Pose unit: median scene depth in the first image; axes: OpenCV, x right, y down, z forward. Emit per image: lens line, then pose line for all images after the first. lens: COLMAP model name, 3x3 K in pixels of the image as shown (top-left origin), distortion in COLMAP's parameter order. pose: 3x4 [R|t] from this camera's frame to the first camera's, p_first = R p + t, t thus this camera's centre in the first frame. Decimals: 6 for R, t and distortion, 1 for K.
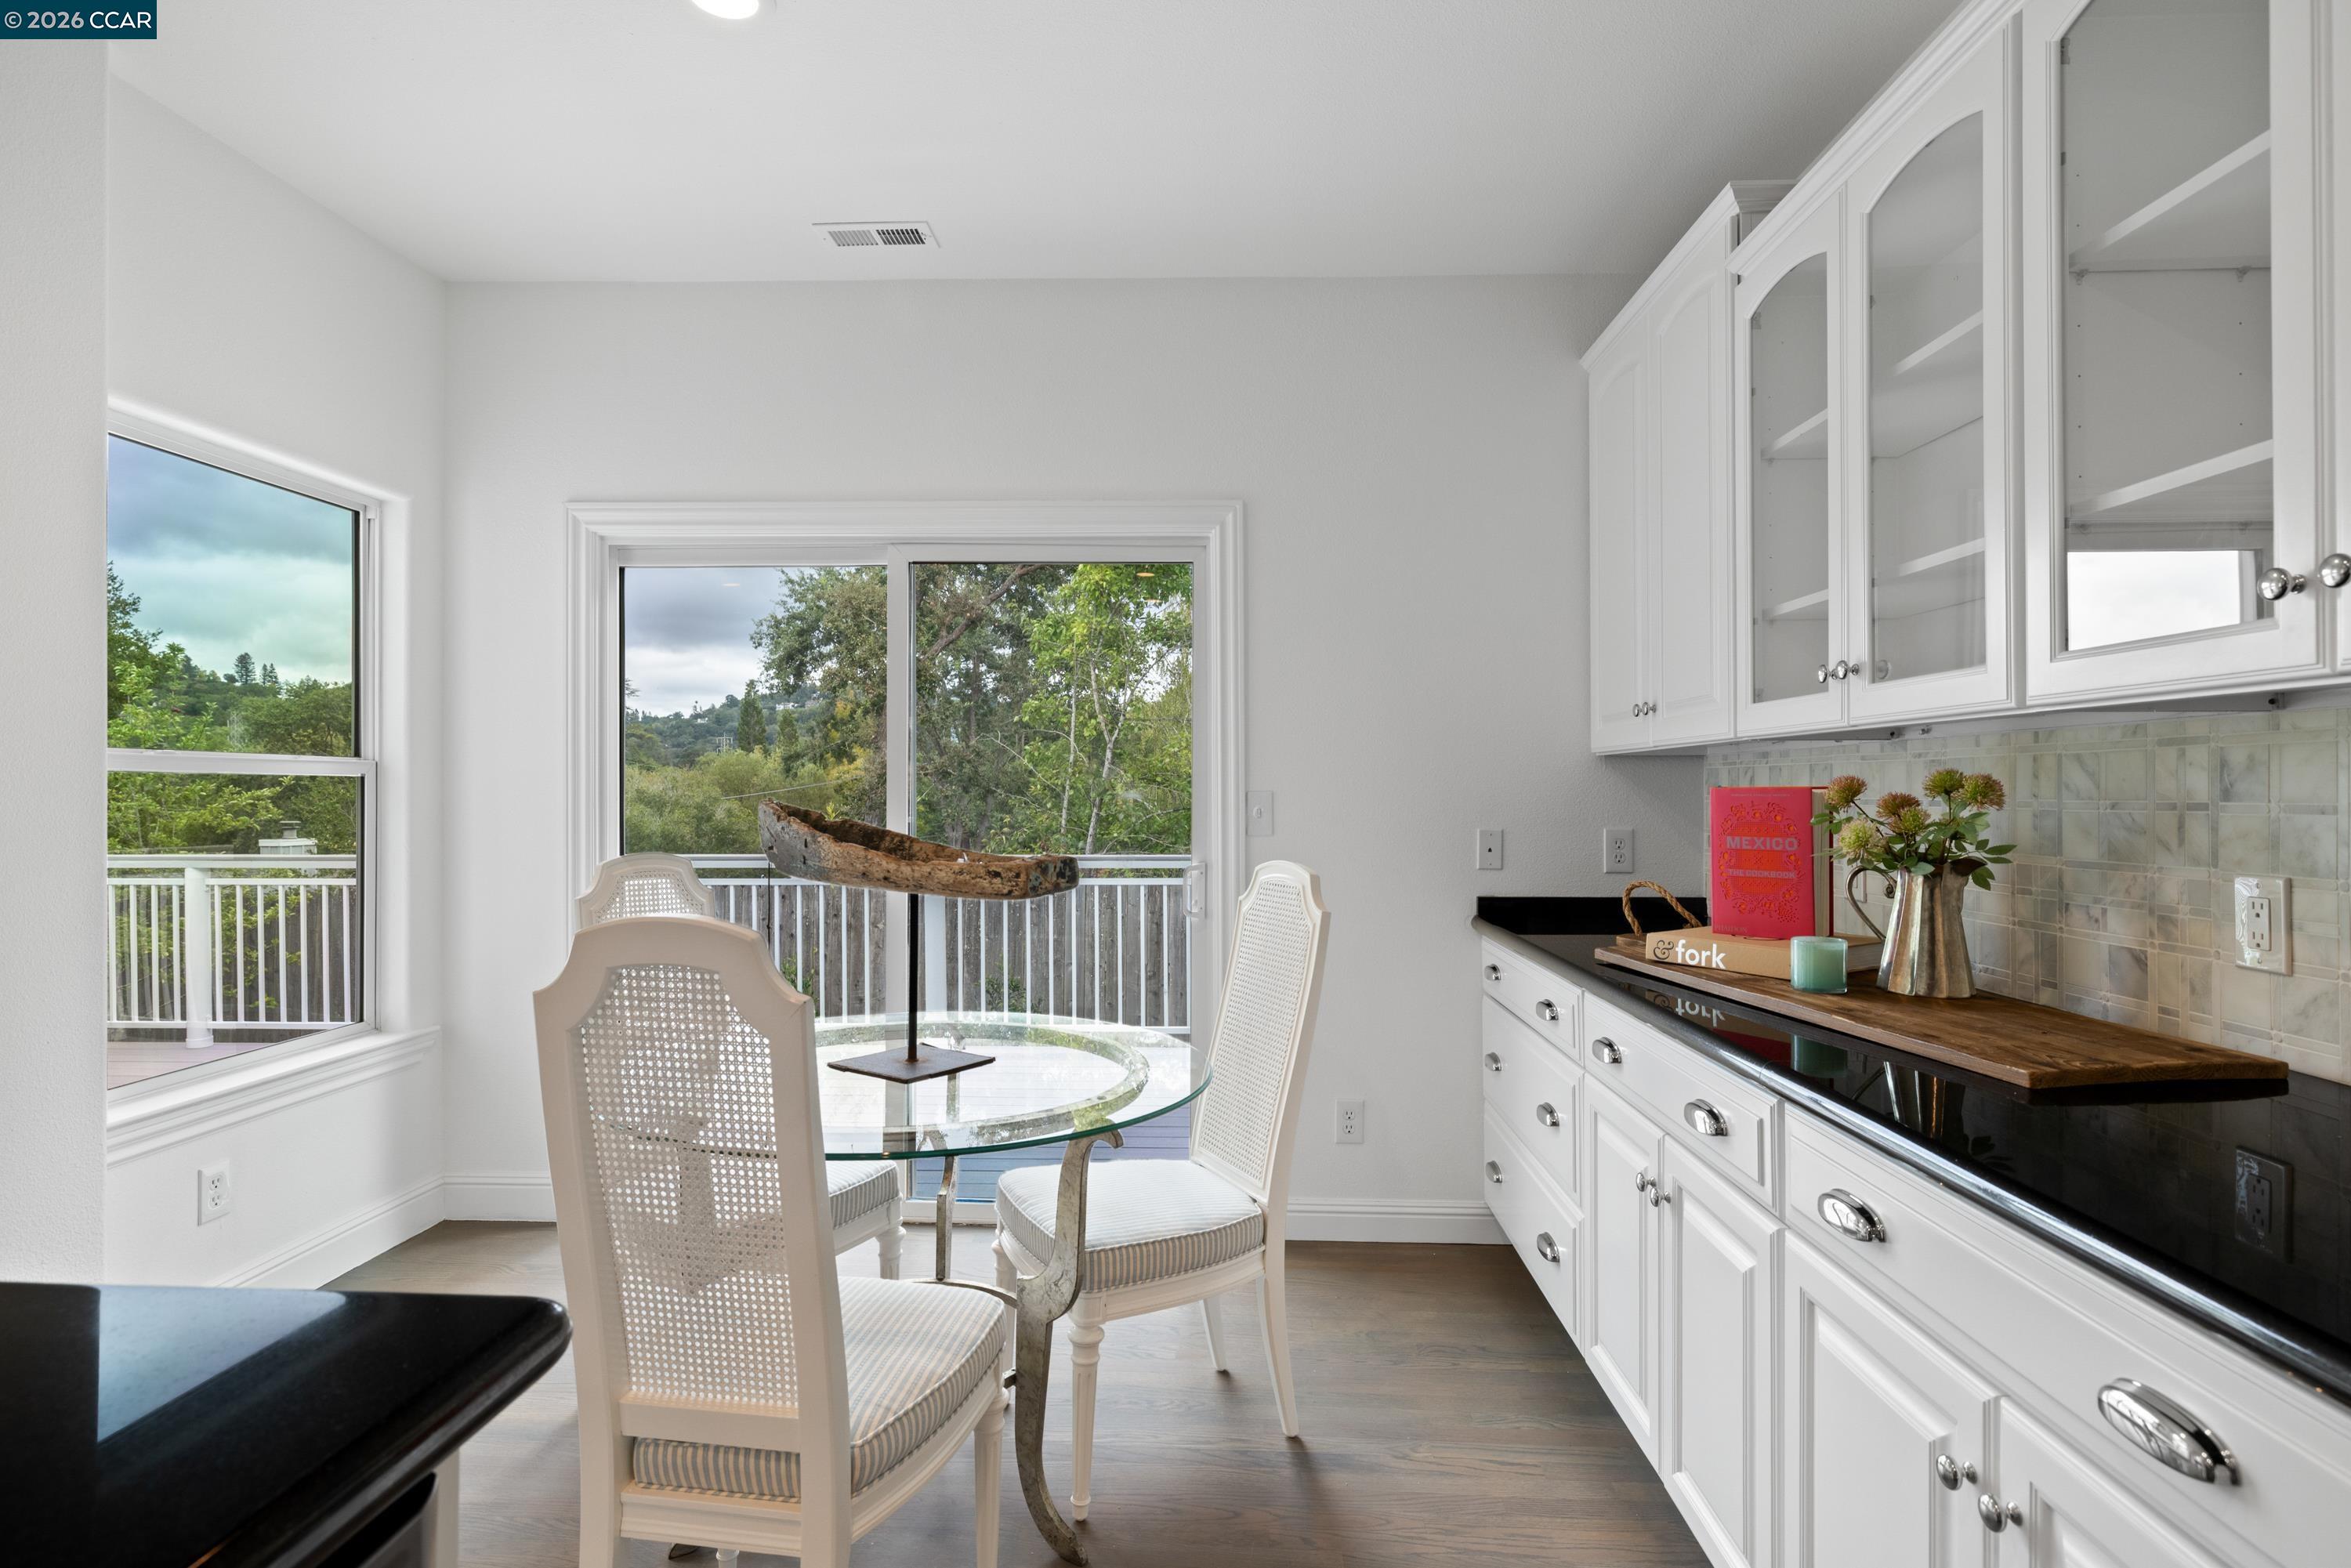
lens RADIAL K [[1204.5, 0, 1168.0], [0, 1204.5, 778.3], [0, 0, 1]] dist [0.005730, 0.000412]
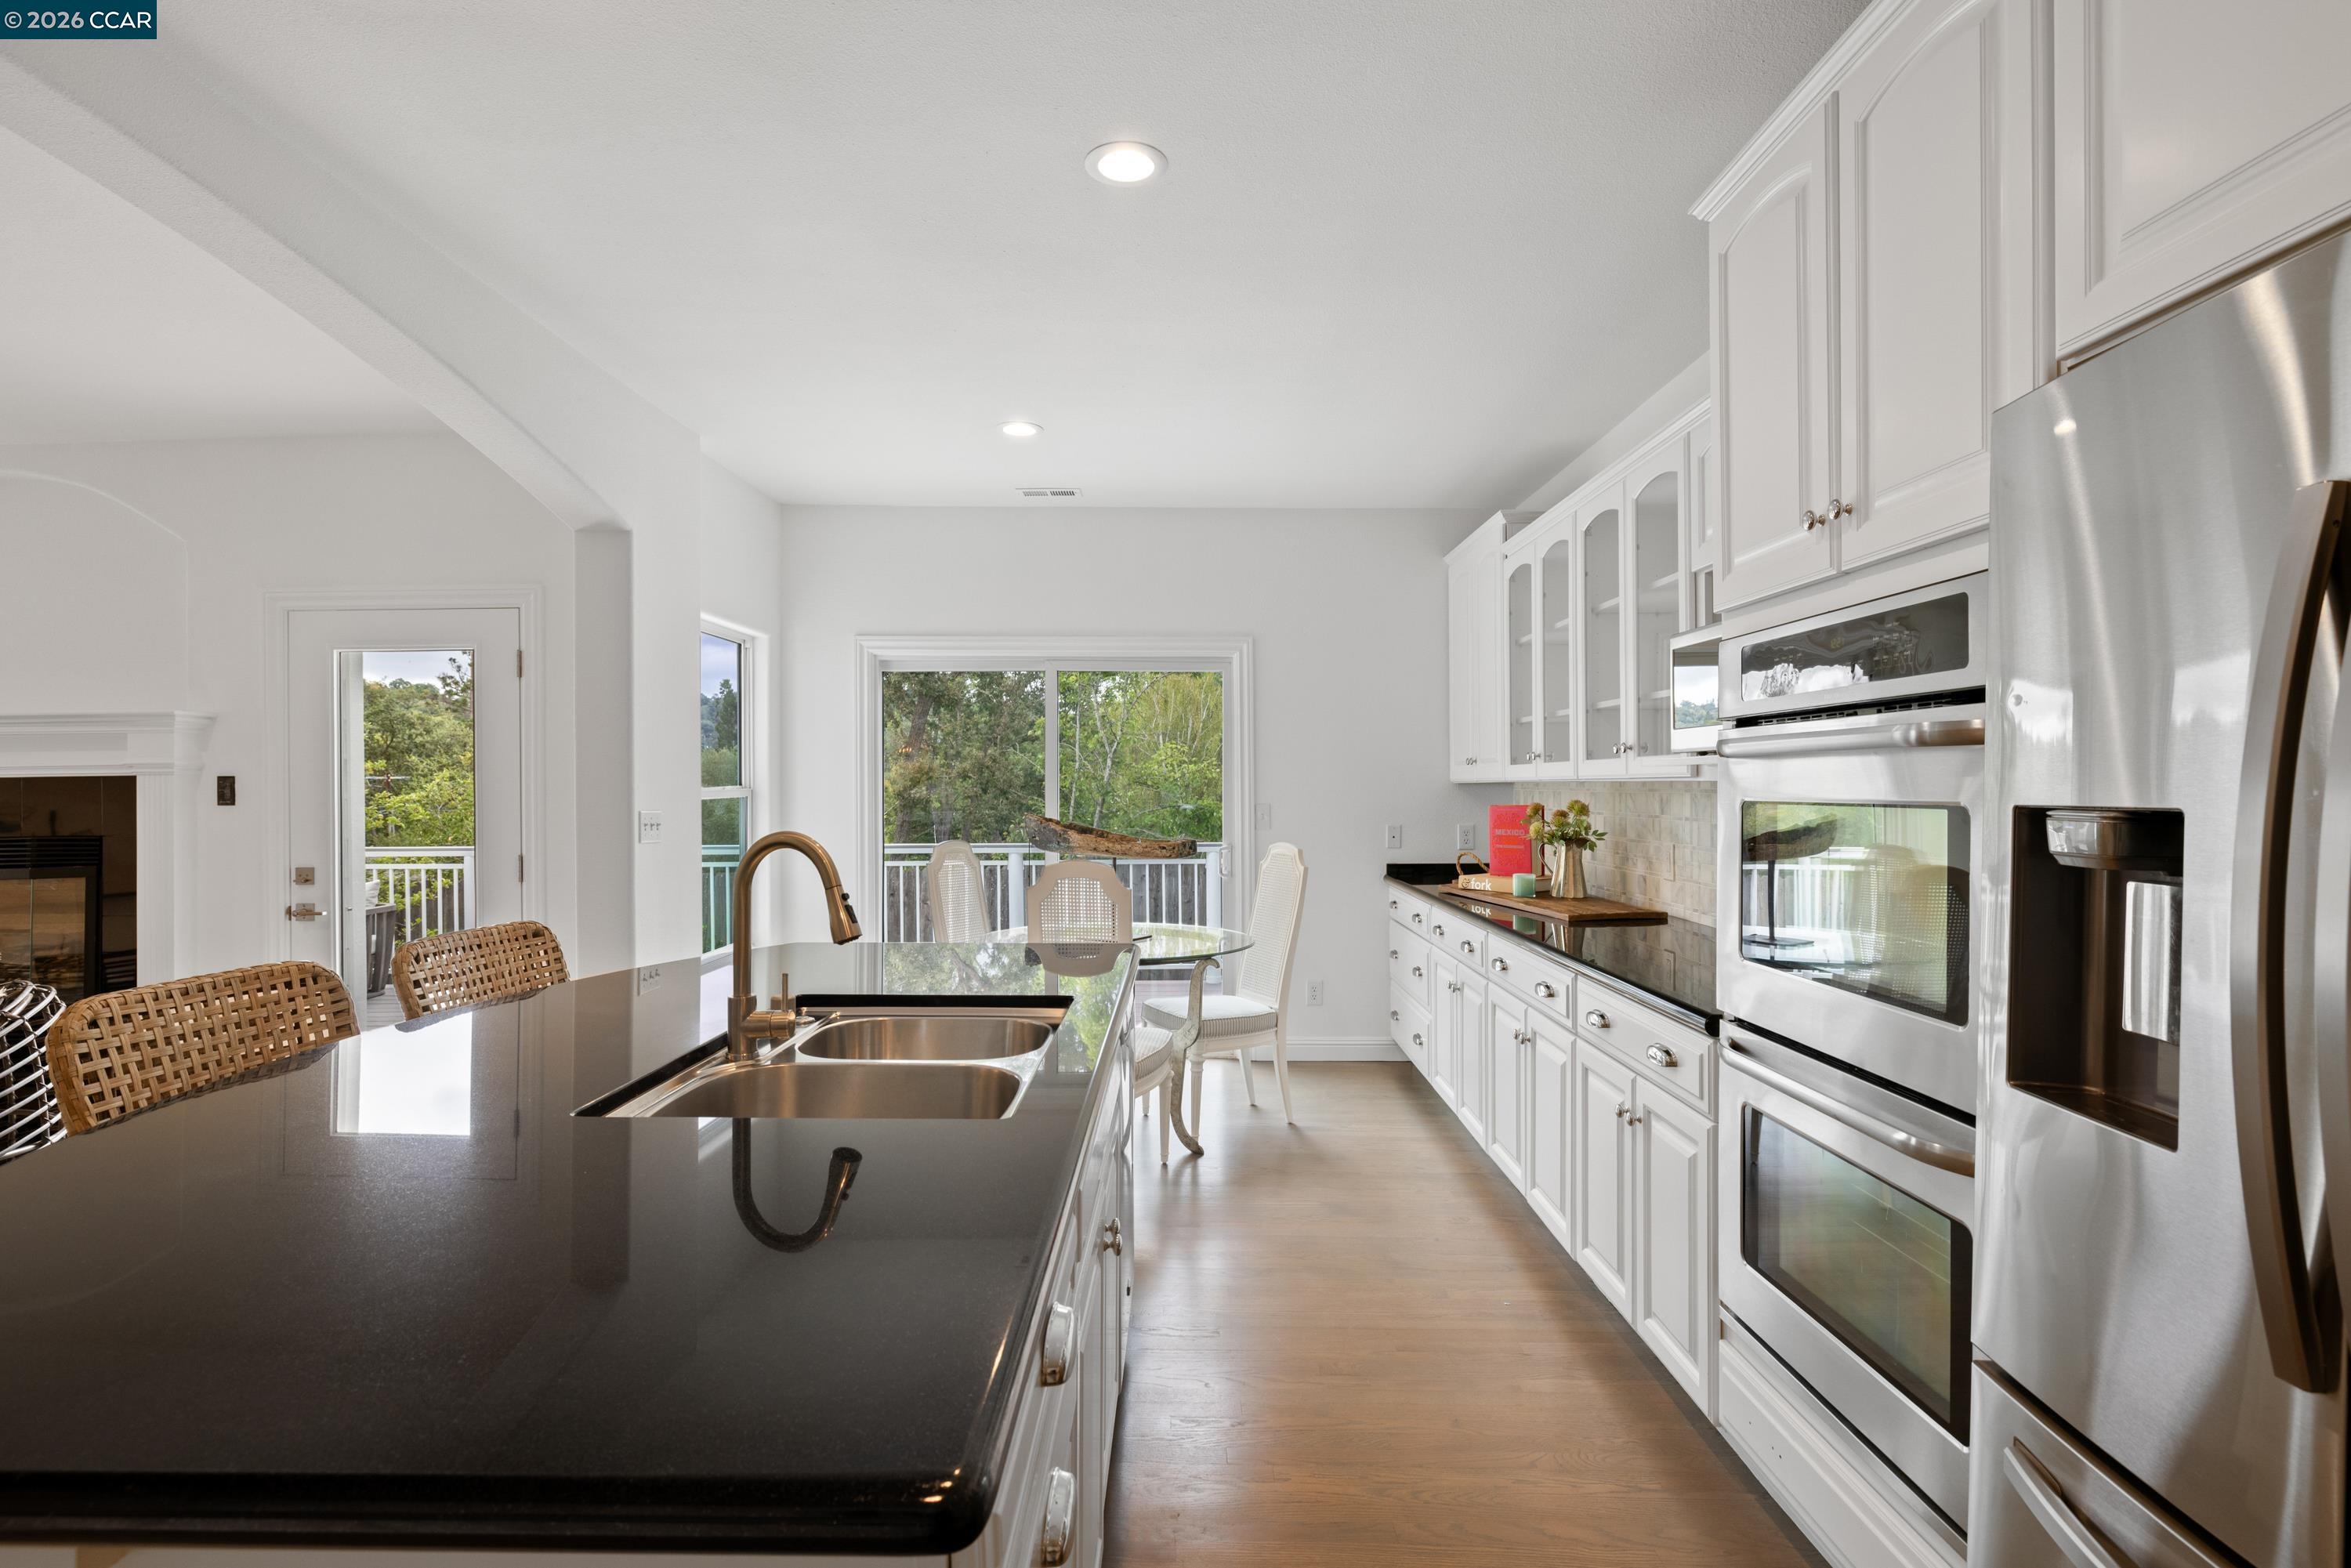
lens RADIAL K [[1135.7, 0, 1168.6], [0, 1135.7, 783.0], [0, 0, 1]] dist [-0.001116, 0.000055]
pose [[0.999477, -0.004510, 0.032029, -0.162371], [0.004248, 0.999957, 0.008261, -0.048921], [-0.032065, -0.008120, 0.999453, -0.919193]]
